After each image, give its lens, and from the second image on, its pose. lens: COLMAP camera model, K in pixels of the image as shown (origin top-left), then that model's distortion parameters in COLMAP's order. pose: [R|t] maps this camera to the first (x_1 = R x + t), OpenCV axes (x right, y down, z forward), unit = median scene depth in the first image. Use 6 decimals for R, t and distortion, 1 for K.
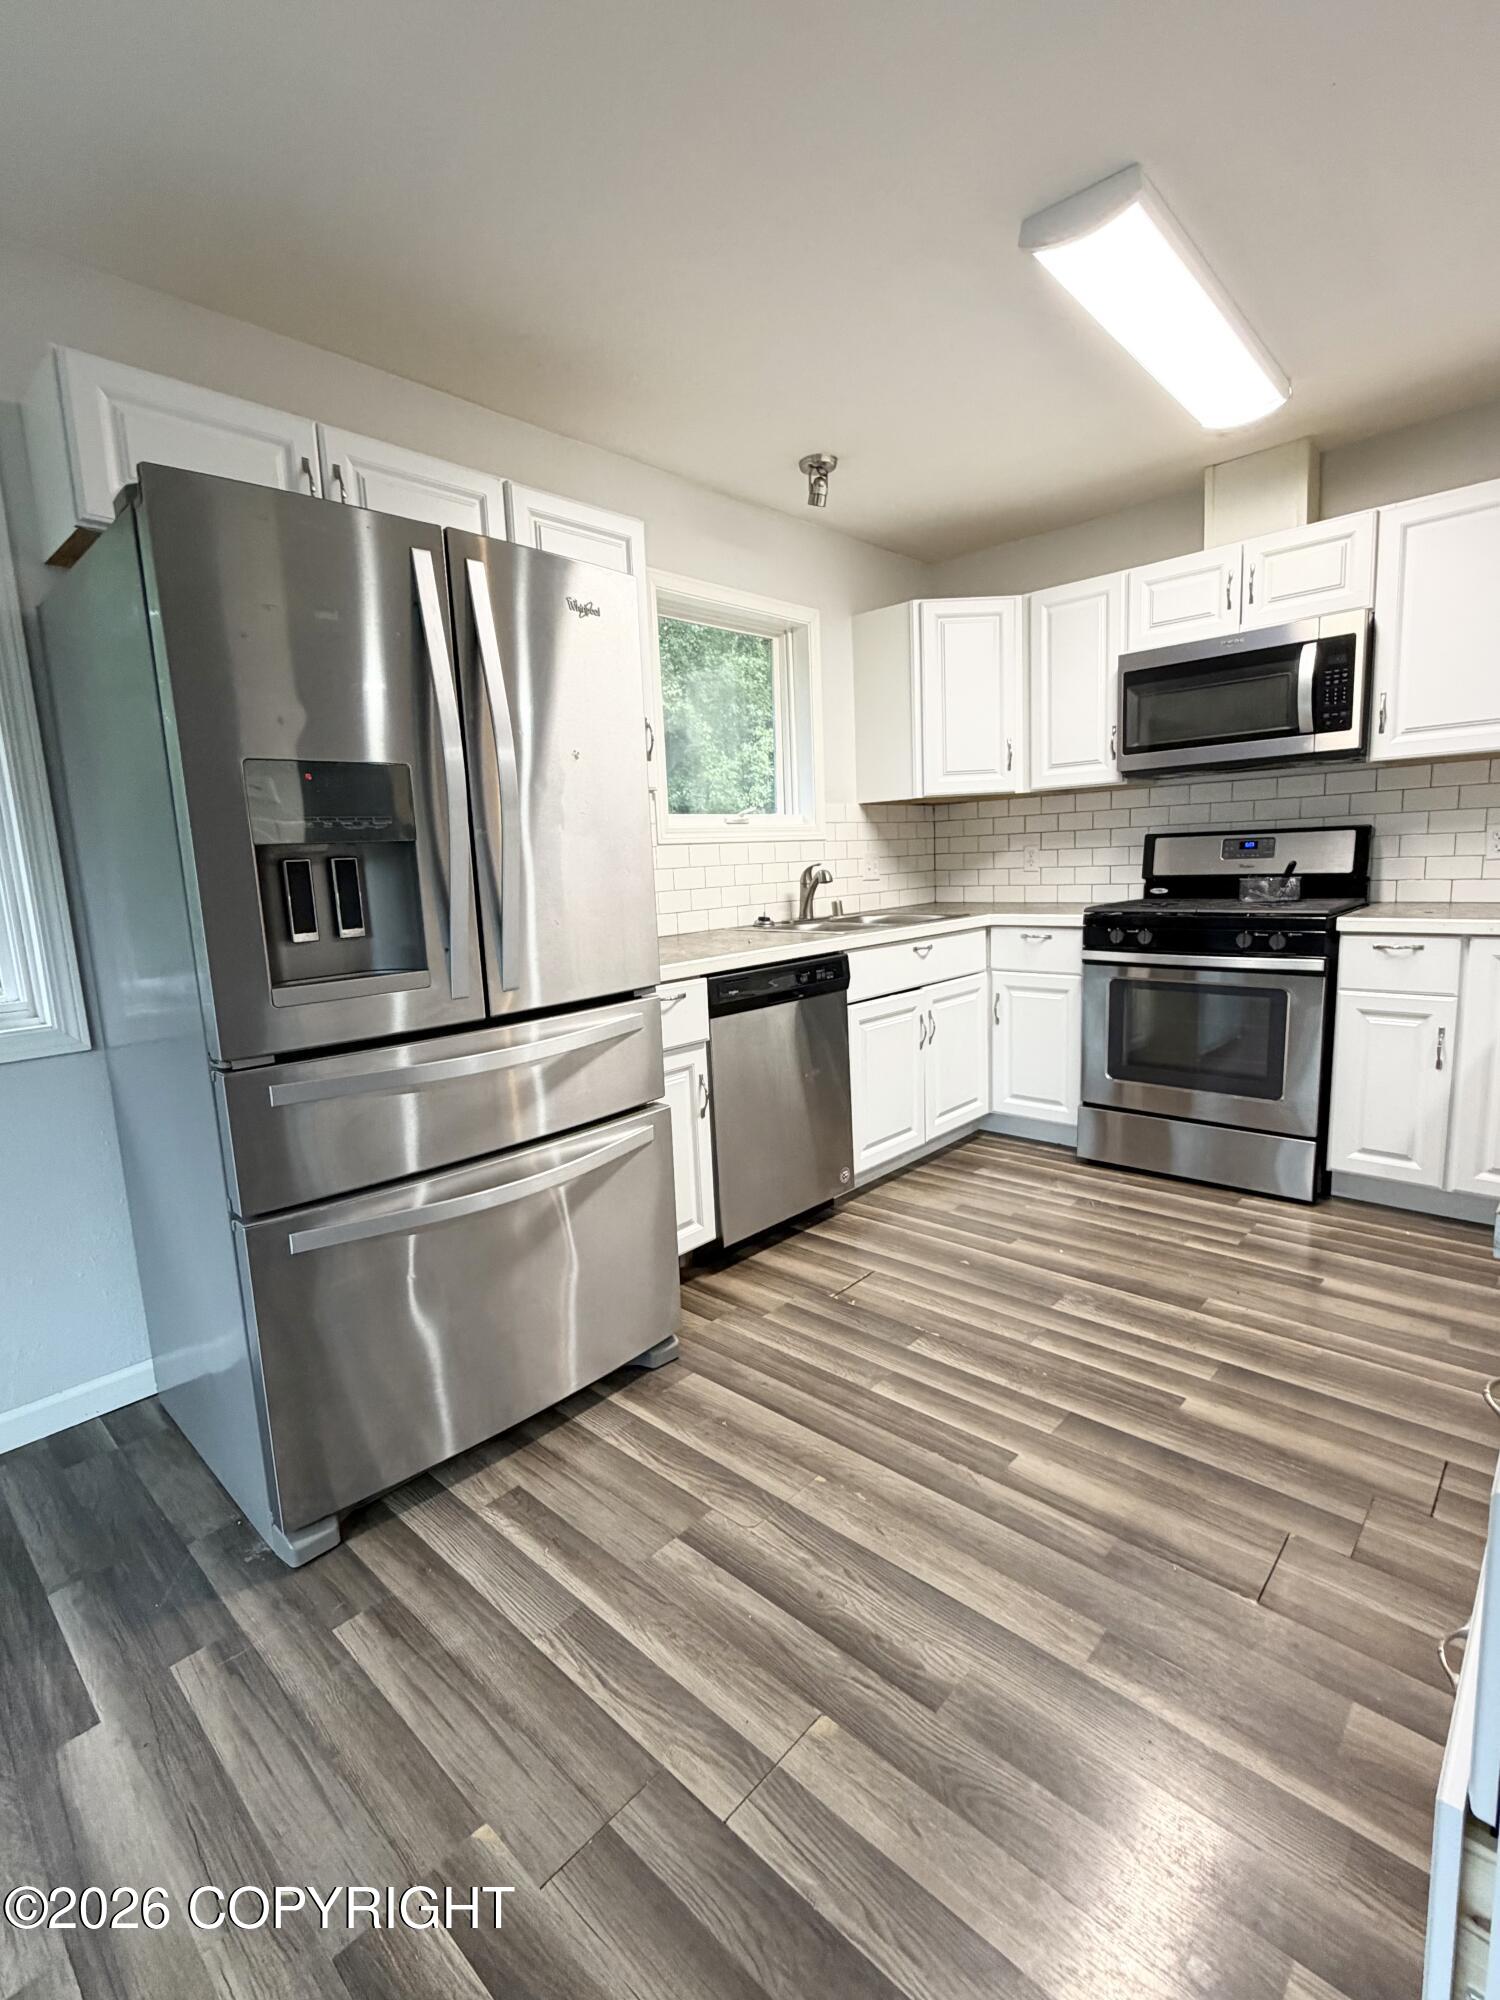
lens RADIAL K [[928.6, 0, 754.8], [0, 928.6, 995.4], [0, 0, 1]] dist [-0.001276, -0.000636]
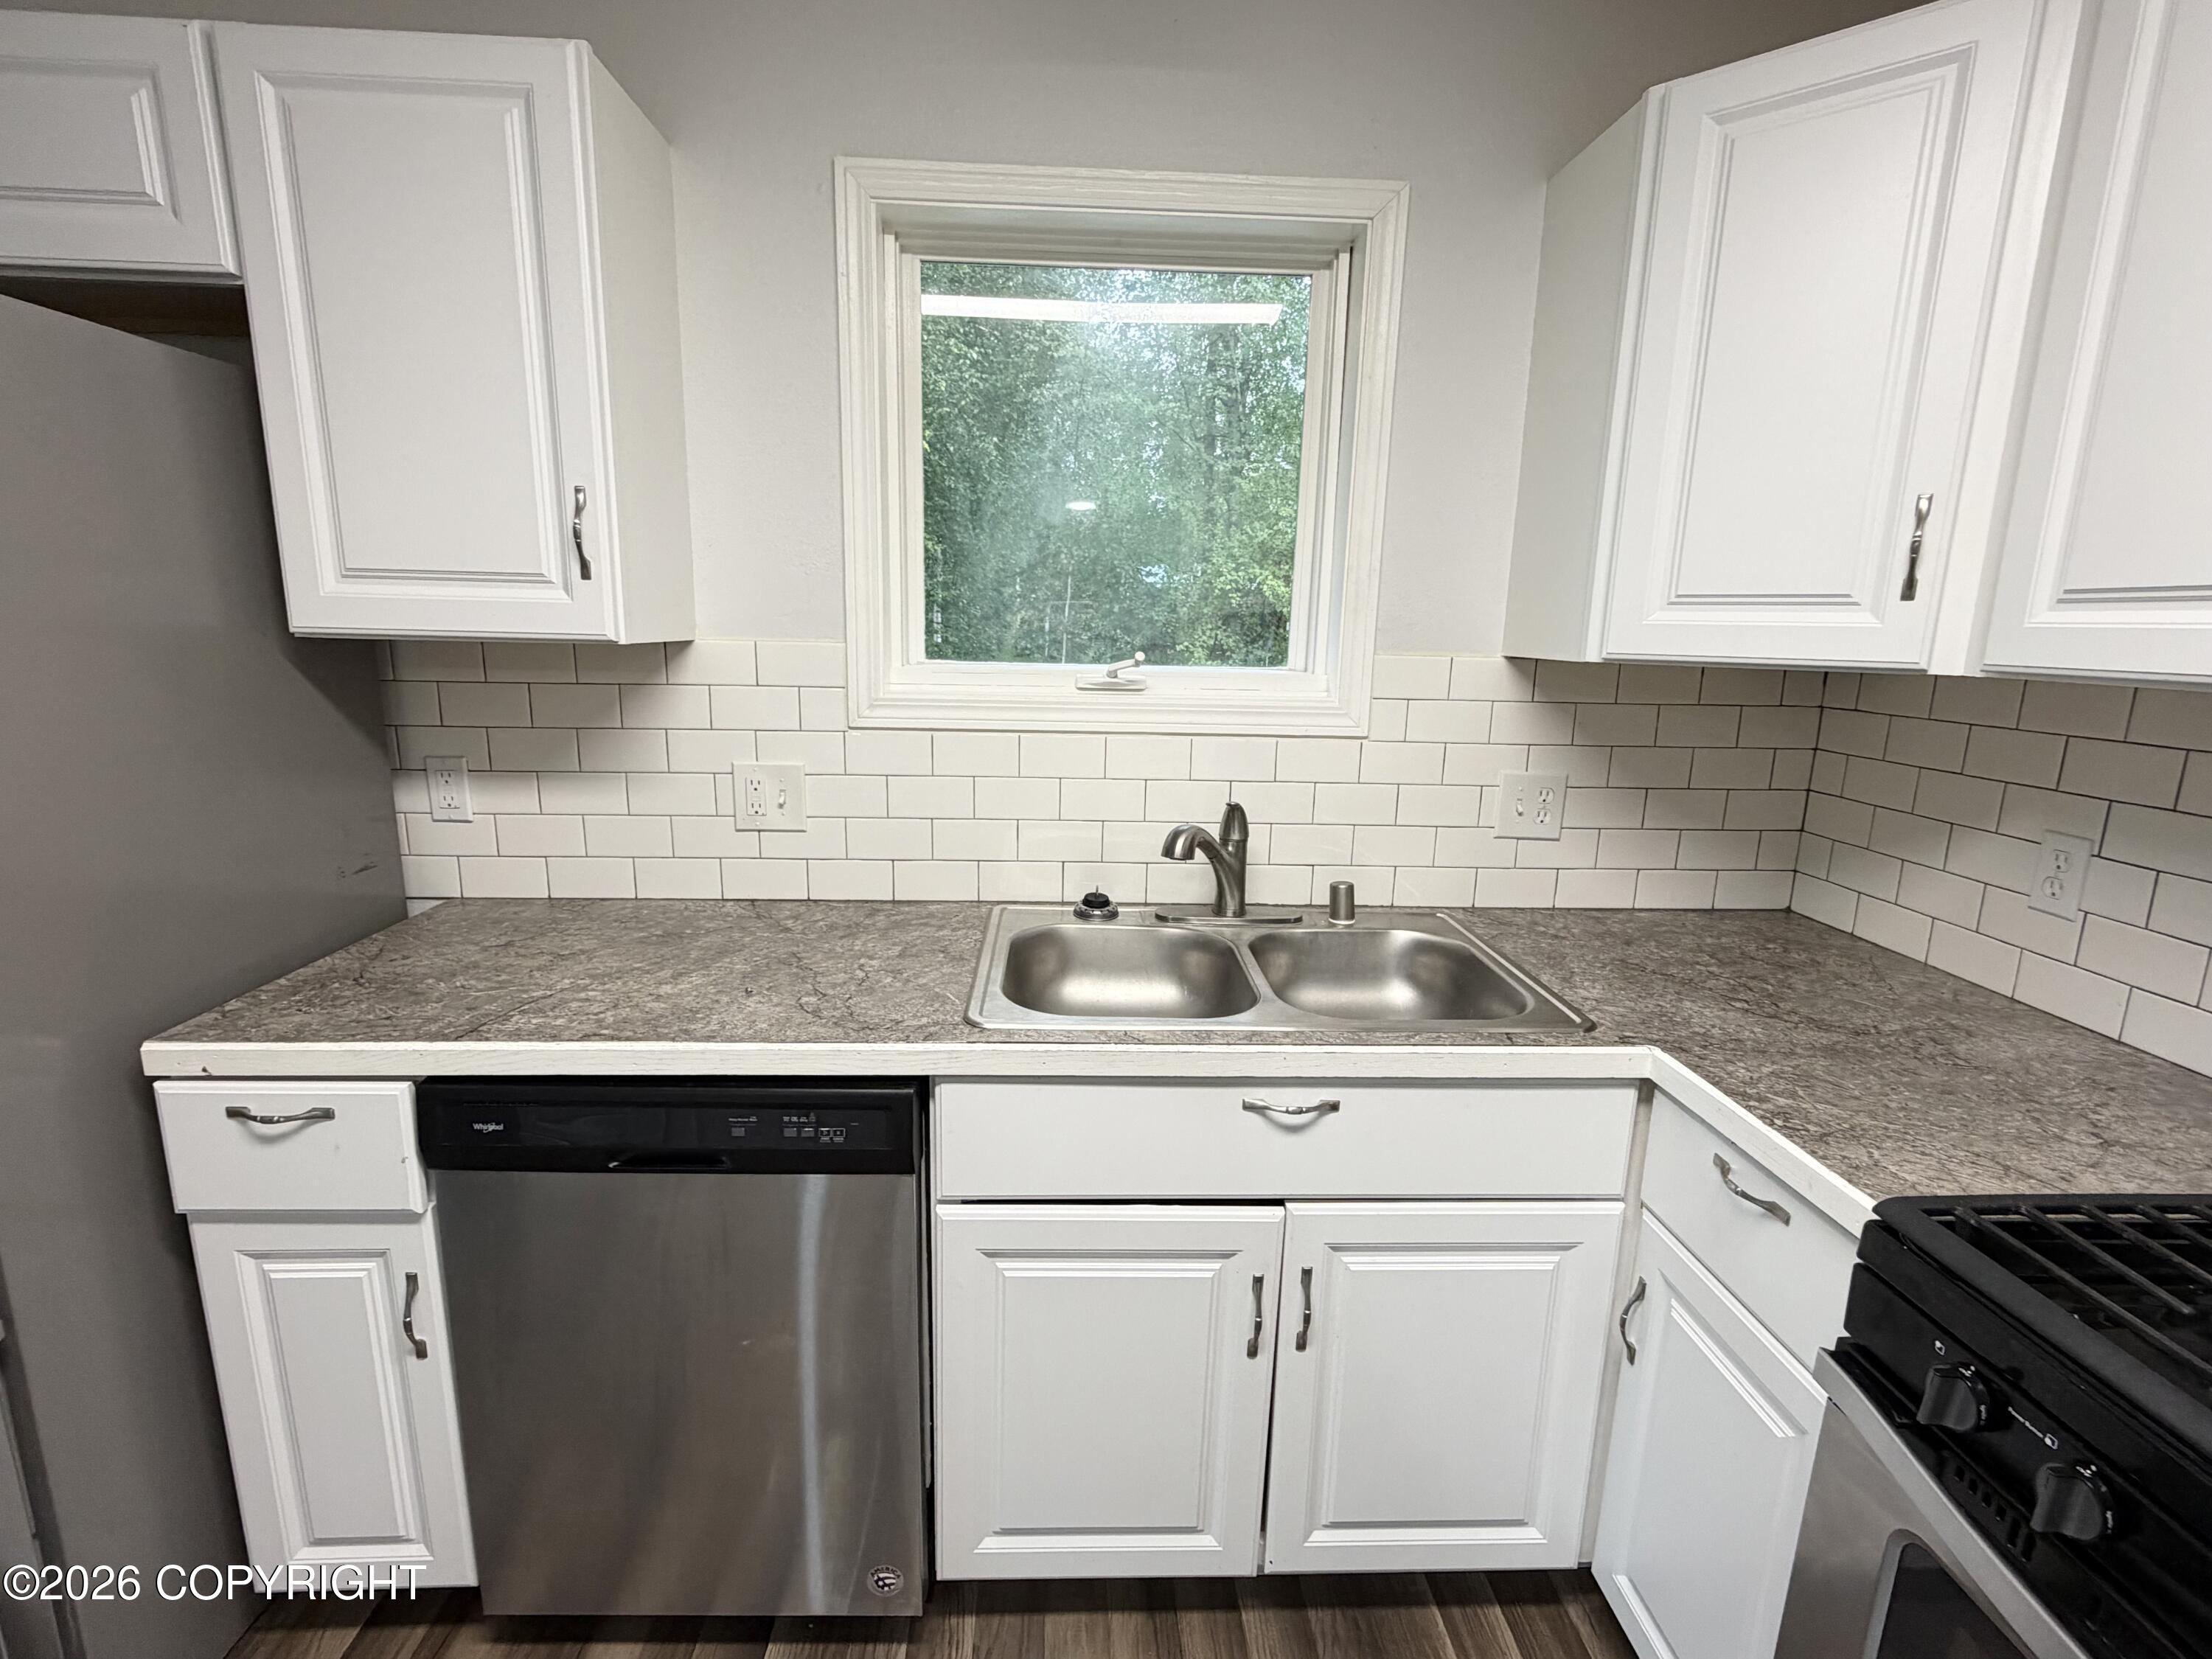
lens RADIAL K [[1027.0, 0, 1105.0], [0, 1027.0, 832.1], [0, 0, 1]] dist [-0.001276, -0.000636]
pose [[0.709179, 0.201096, -0.675741, 0.349884], [-0.158136, 0.979409, 0.125505, -0.179325], [0.687065, 0.017854, 0.726377, 0.615890]]
